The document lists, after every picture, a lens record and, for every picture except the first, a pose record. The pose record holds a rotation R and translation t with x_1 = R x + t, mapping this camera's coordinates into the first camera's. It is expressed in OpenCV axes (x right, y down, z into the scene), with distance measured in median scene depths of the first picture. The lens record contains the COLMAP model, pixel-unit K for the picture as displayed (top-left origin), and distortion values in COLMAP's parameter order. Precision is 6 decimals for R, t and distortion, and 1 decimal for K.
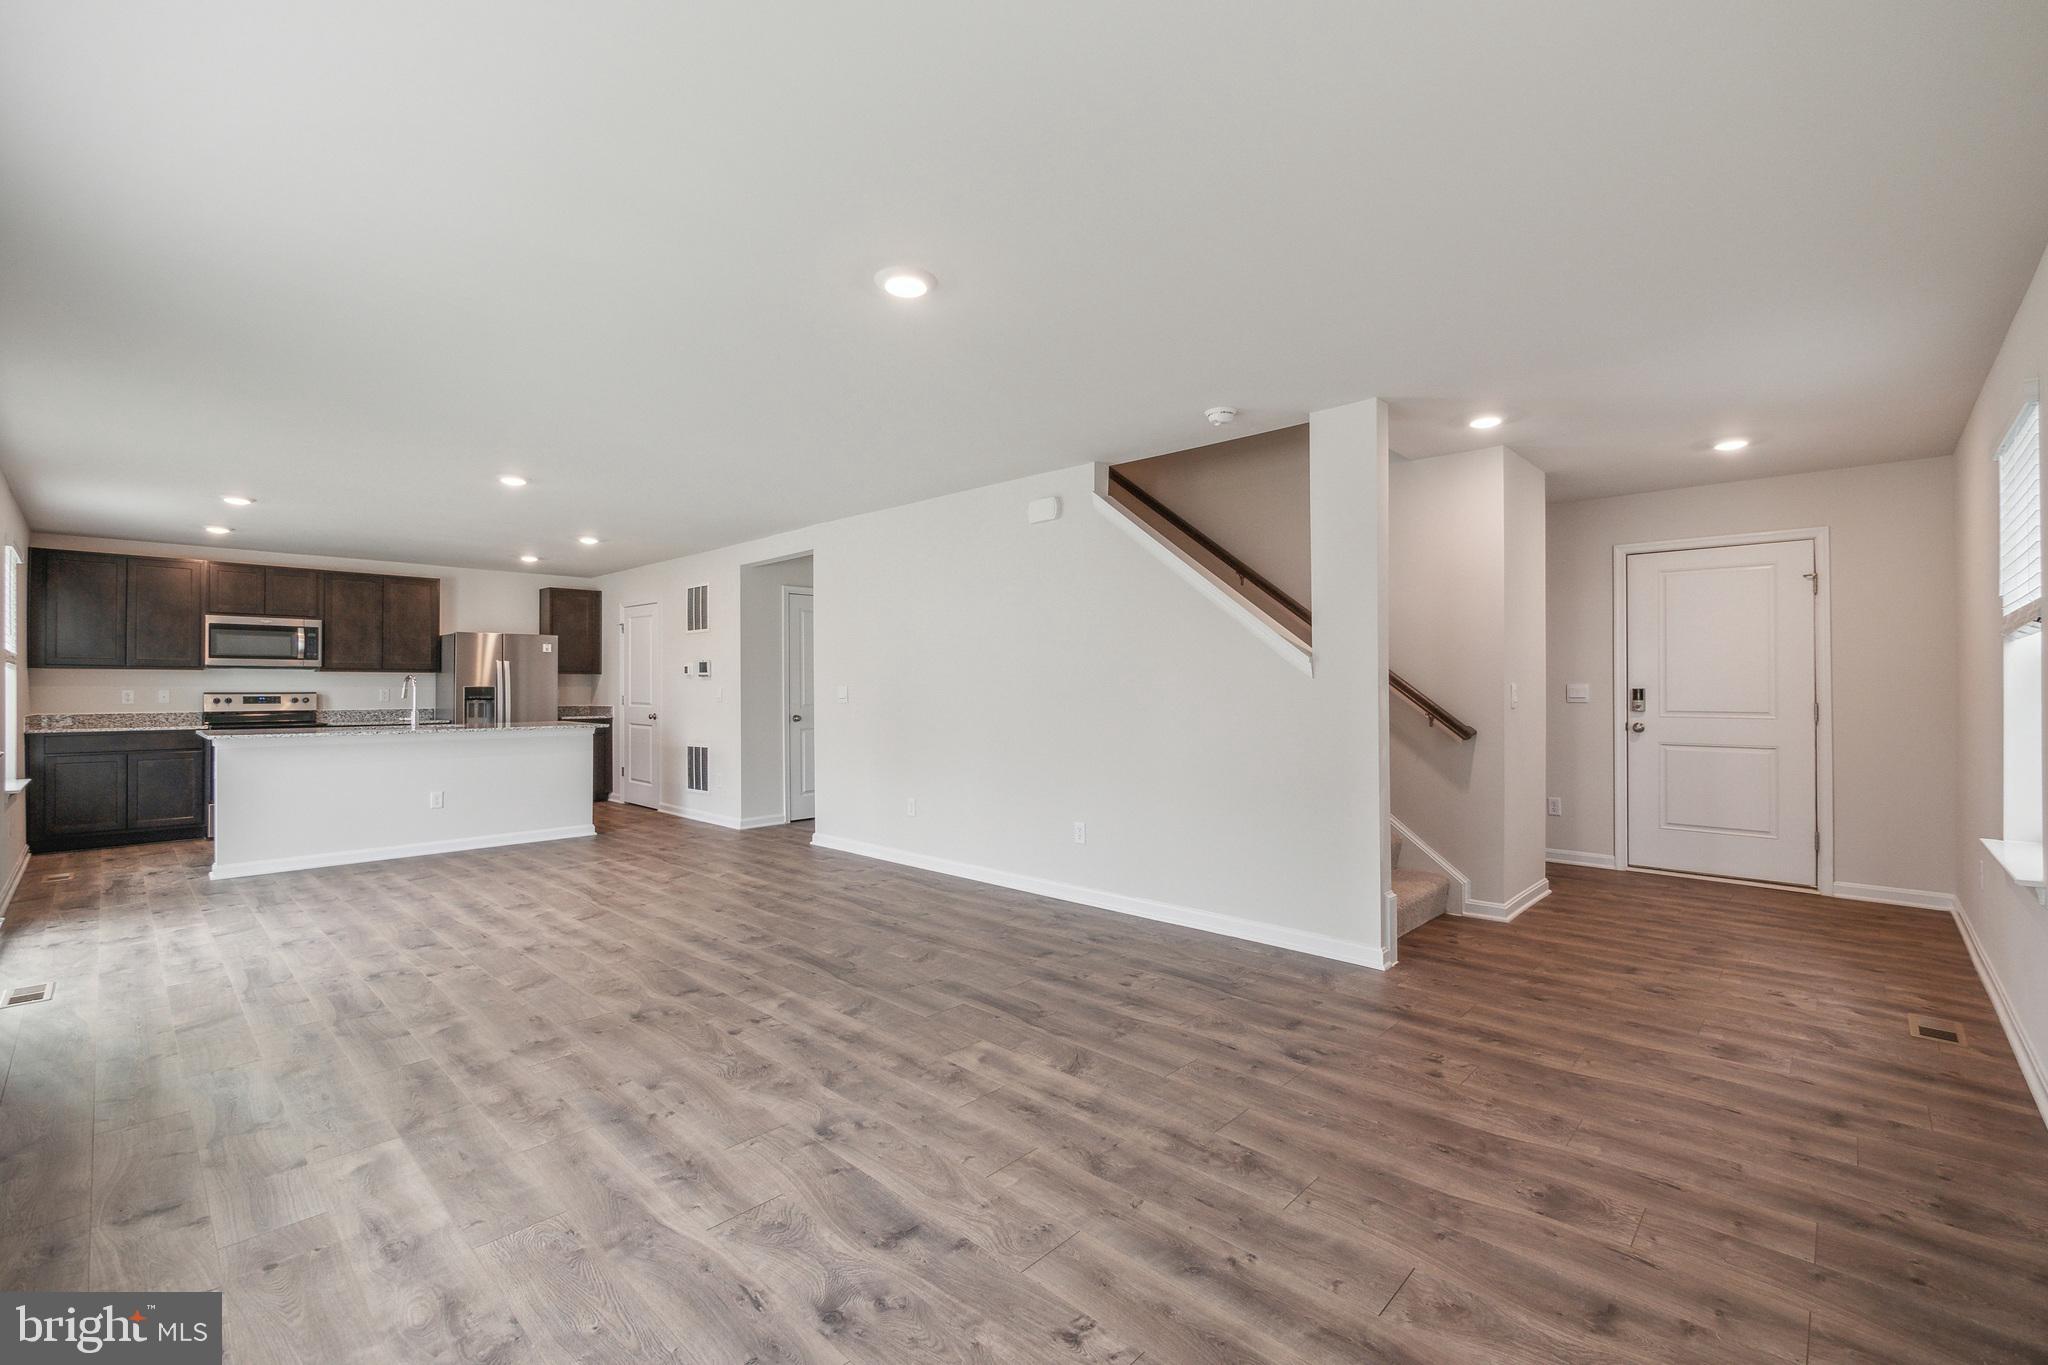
lens RADIAL K [[865.4, 0, 1024.0], [0, 865.4, 682.5], [0, 0, 1]] dist [-0.002425, 0.000024]
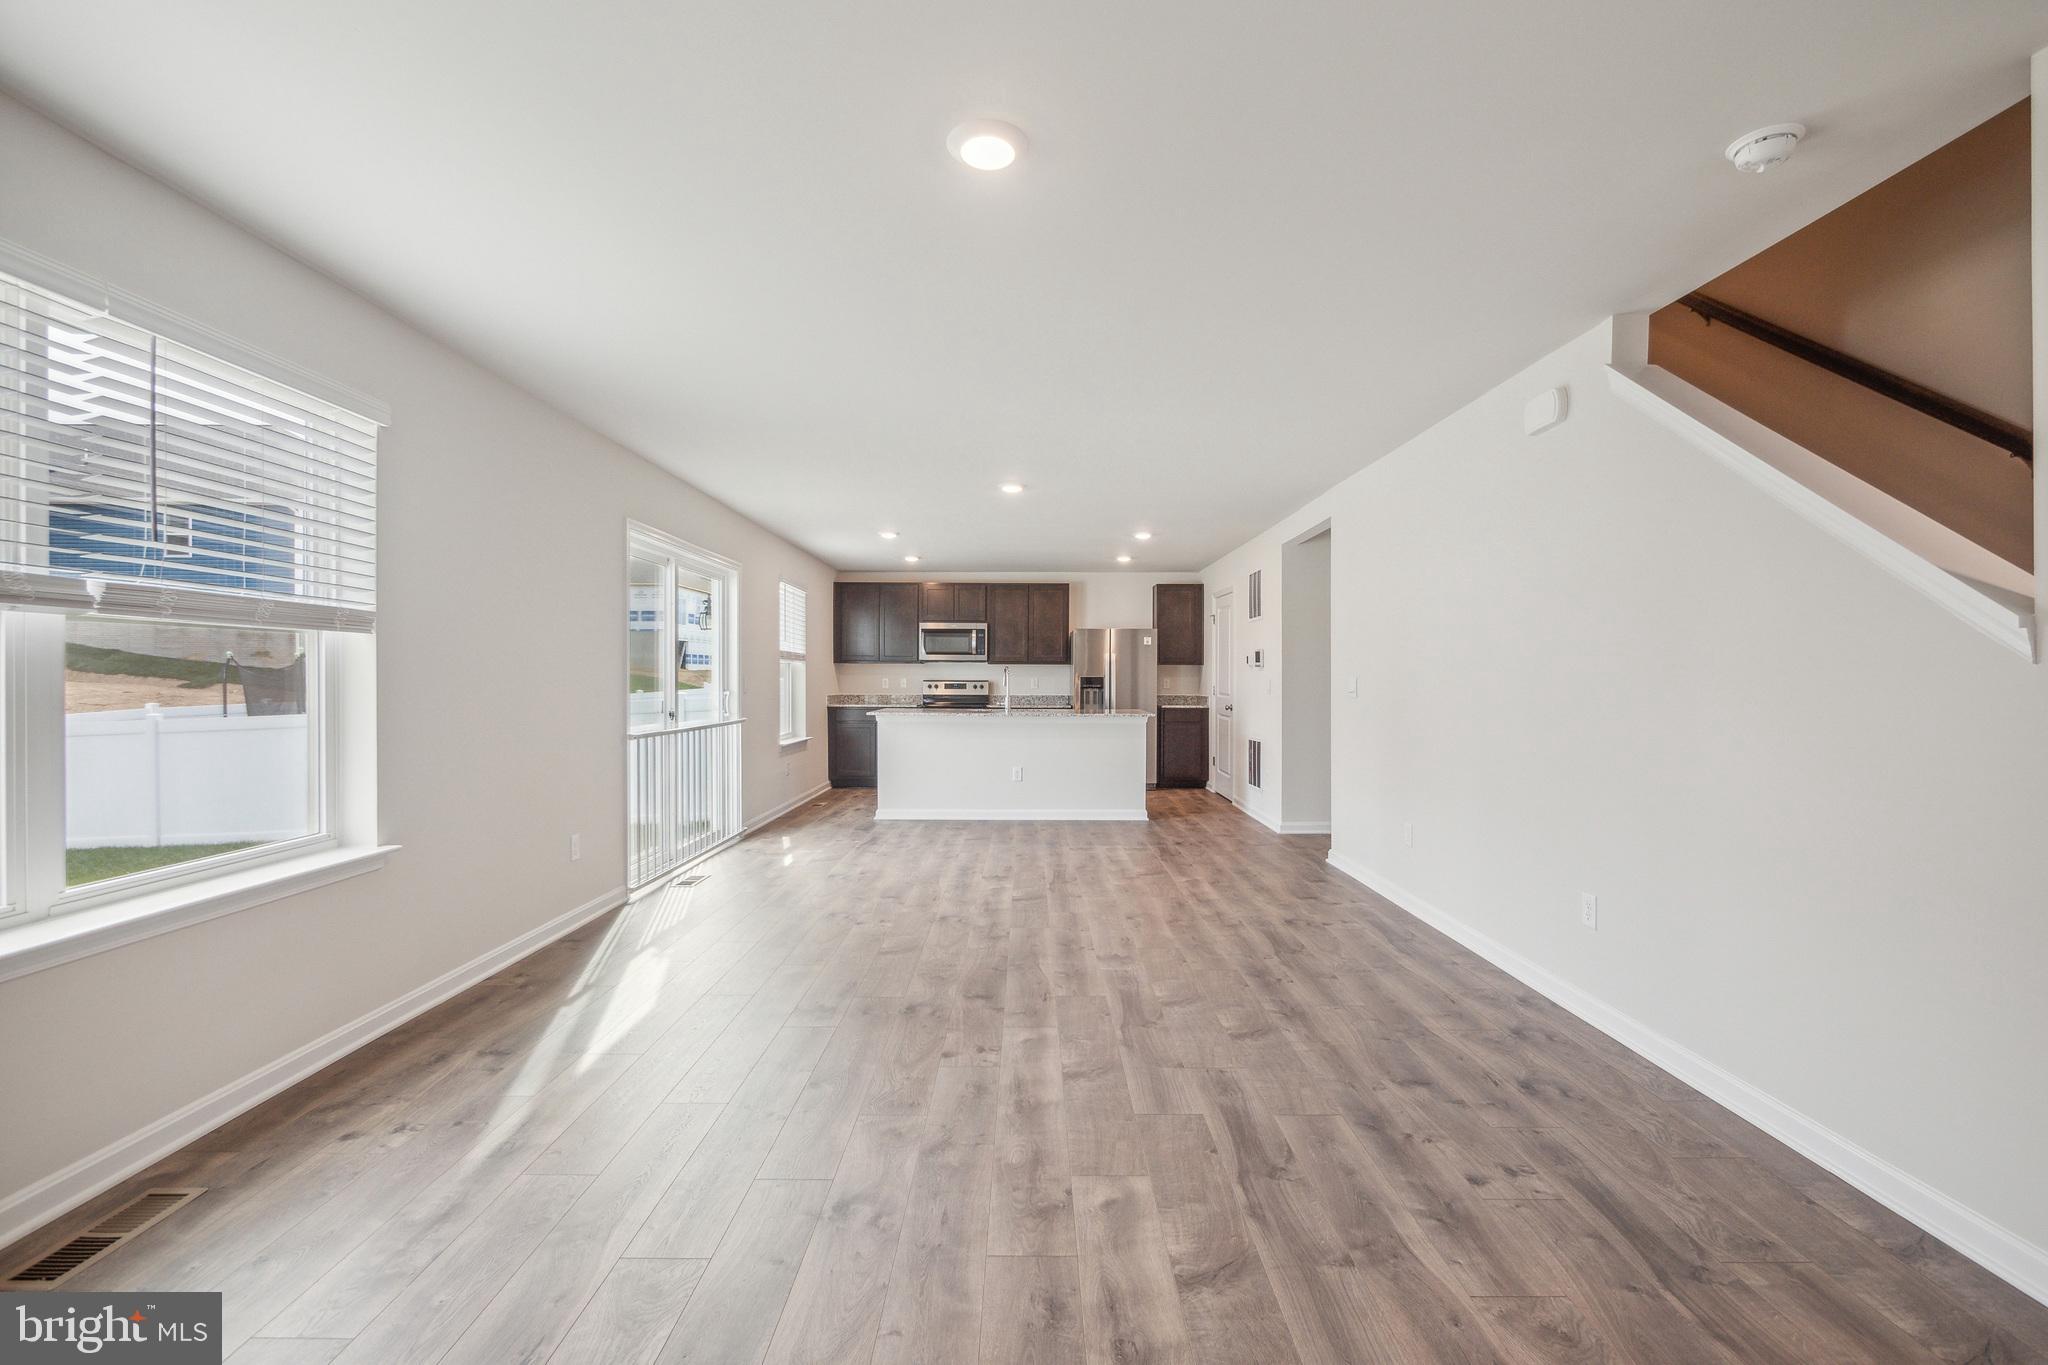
lens RADIAL K [[876.5, 0, 1014.2], [0, 876.5, 680.3], [0, 0, 1]] dist [-0.002890, 0.000001]
pose [[0.692069, 0.006062, -0.721806, 0.166567], [-0.000415, 0.999968, 0.008000, 0.000743], [0.721832, -0.005237, 0.692049, 0.181526]]
